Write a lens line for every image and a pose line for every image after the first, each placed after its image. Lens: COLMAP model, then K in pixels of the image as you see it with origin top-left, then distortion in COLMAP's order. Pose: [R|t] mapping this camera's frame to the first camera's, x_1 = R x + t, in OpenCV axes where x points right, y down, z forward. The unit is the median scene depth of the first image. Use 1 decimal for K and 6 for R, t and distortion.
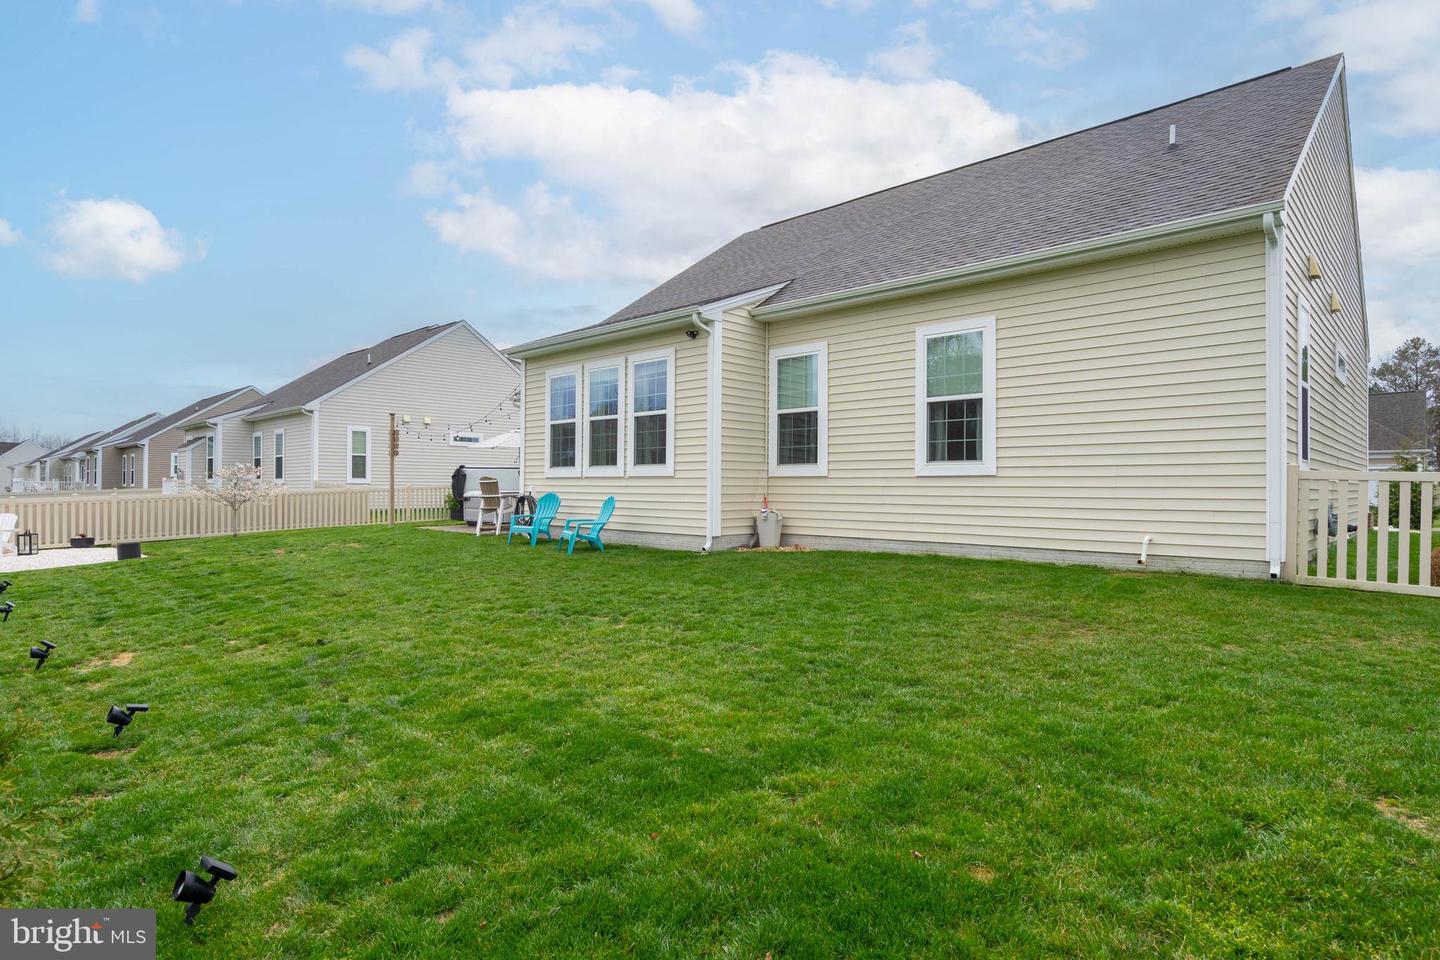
lens RADIAL K [[746.6, 0, 712.7], [0, 746.6, 481.5], [0, 0, 1]] dist [-0.000026, -0.000072]
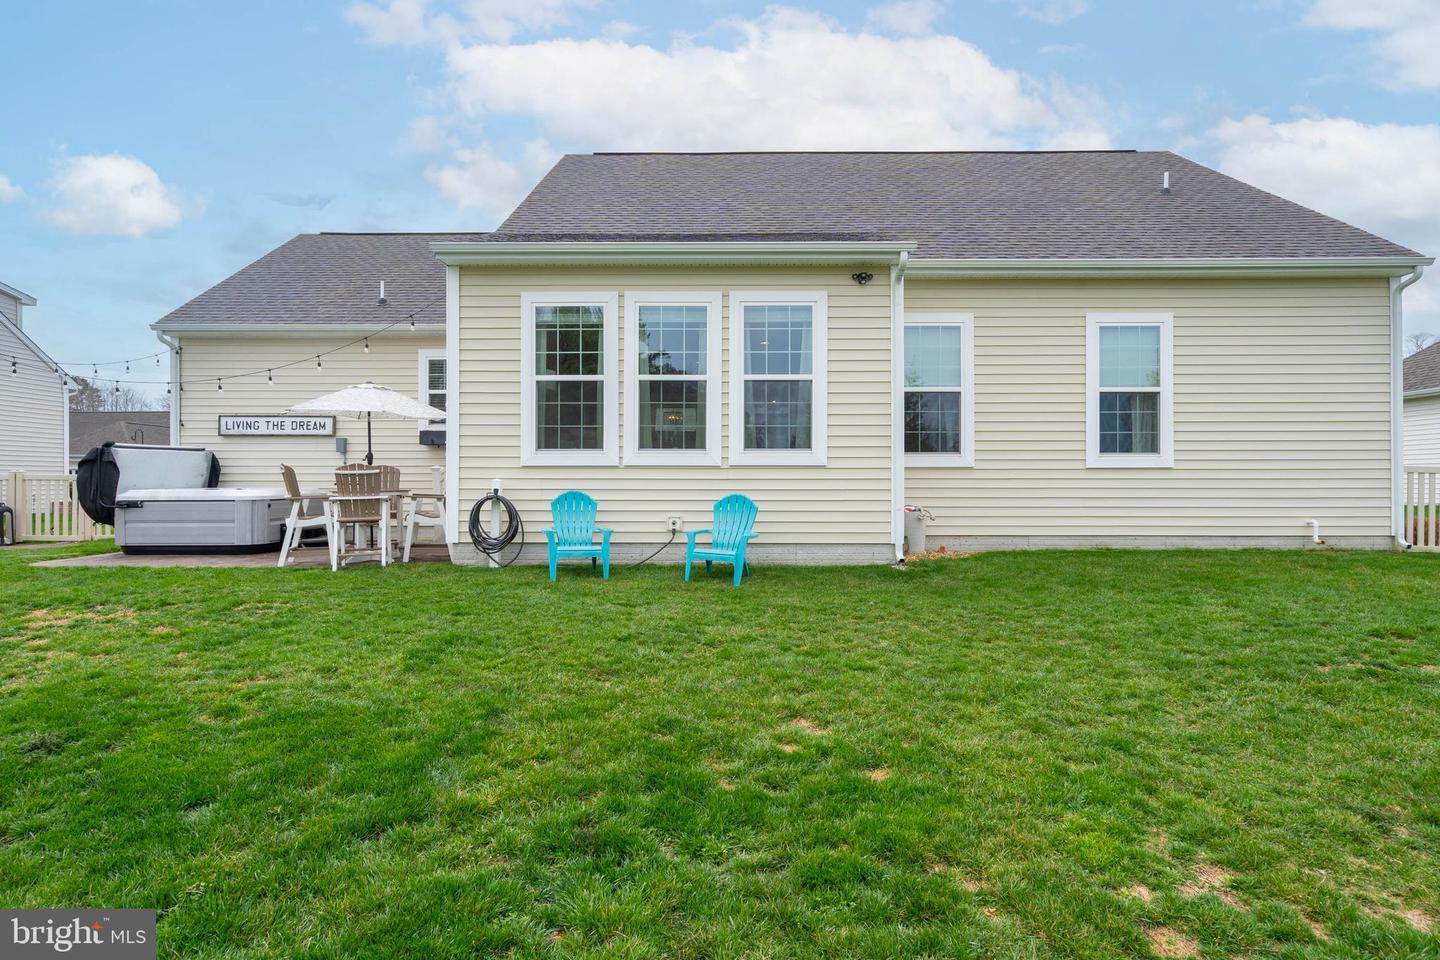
lens RADIAL K [[746.6, 0, 719.4], [0, 746.6, 479.9], [0, 0, 1]] dist [-0.000026, -0.000072]
pose [[0.740726, -0.006072, 0.671779, -0.660882], [-0.001788, 0.999938, 0.011010, -0.001248], [-0.671805, -0.009356, 0.740669, 0.552350]]
